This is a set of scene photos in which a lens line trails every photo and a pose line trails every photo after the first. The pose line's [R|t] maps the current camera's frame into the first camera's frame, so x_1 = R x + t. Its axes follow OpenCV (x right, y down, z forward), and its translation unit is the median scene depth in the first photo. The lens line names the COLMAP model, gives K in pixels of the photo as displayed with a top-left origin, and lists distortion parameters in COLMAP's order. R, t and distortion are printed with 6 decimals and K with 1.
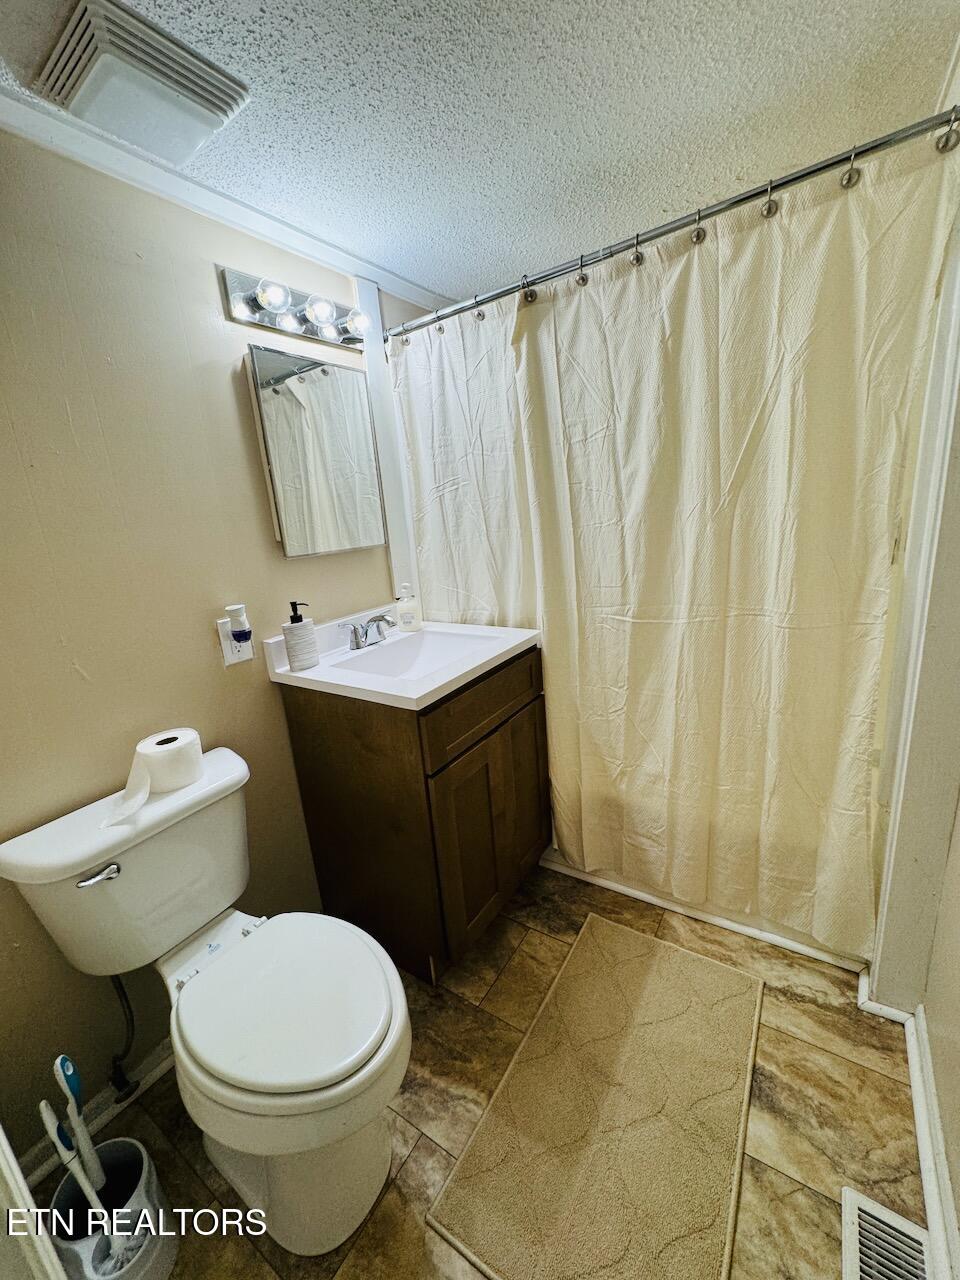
lens RADIAL K [[508.2, 0, 480.0], [0, 508.2, 640.0], [0, 0, 1]] dist [-0.002030, -0.000042]
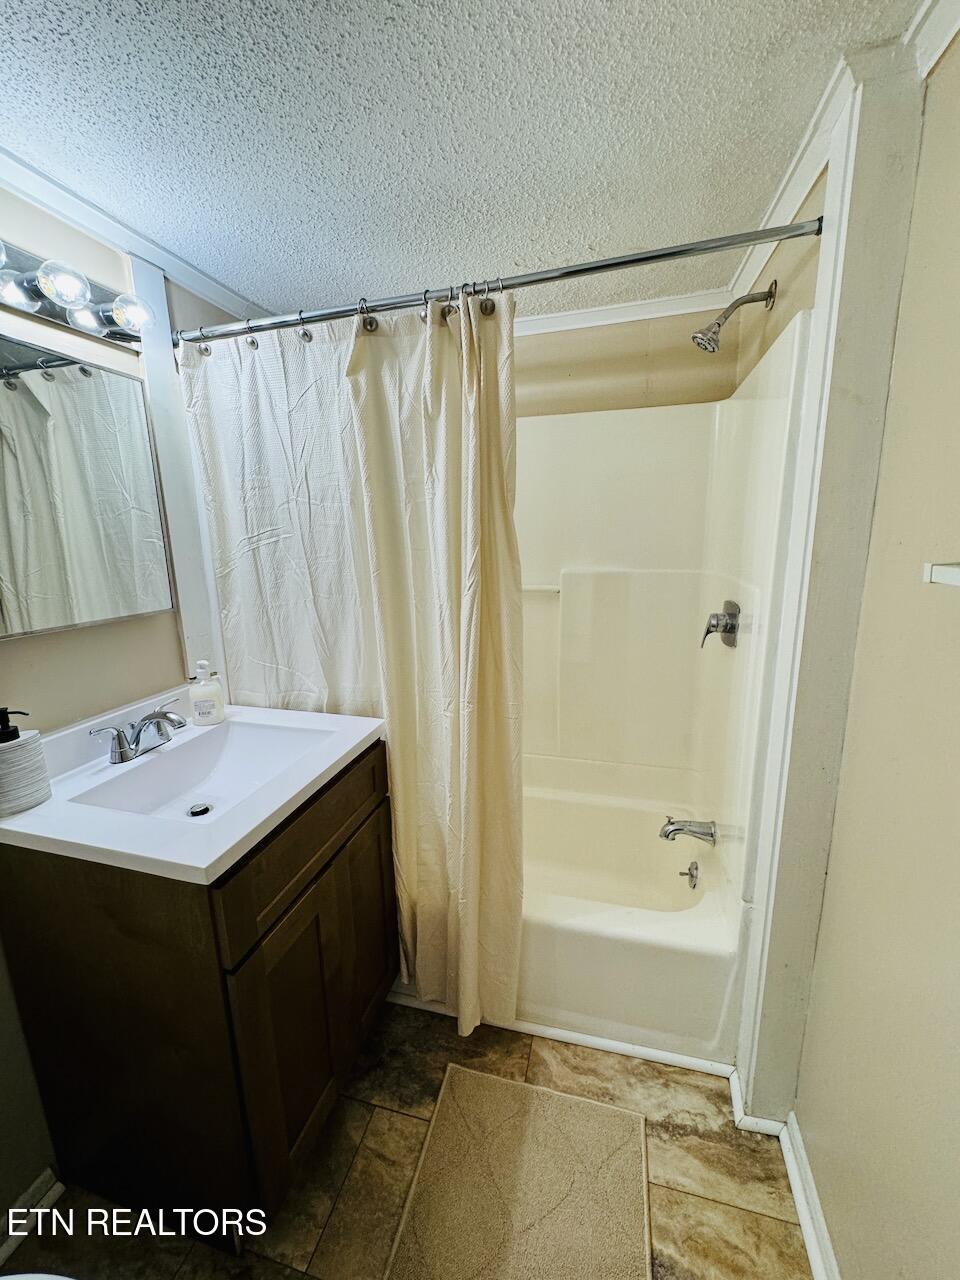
lens RADIAL K [[508.2, 0, 480.0], [0, 508.2, 640.0], [0, 0, 1]] dist [-0.002030, -0.000042]
pose [[0.947345, -0.001820, 0.320208, 0.002312], [0.021373, 0.998113, -0.057561, -0.102137], [-0.319499, 0.061374, 0.945597, 0.174900]]
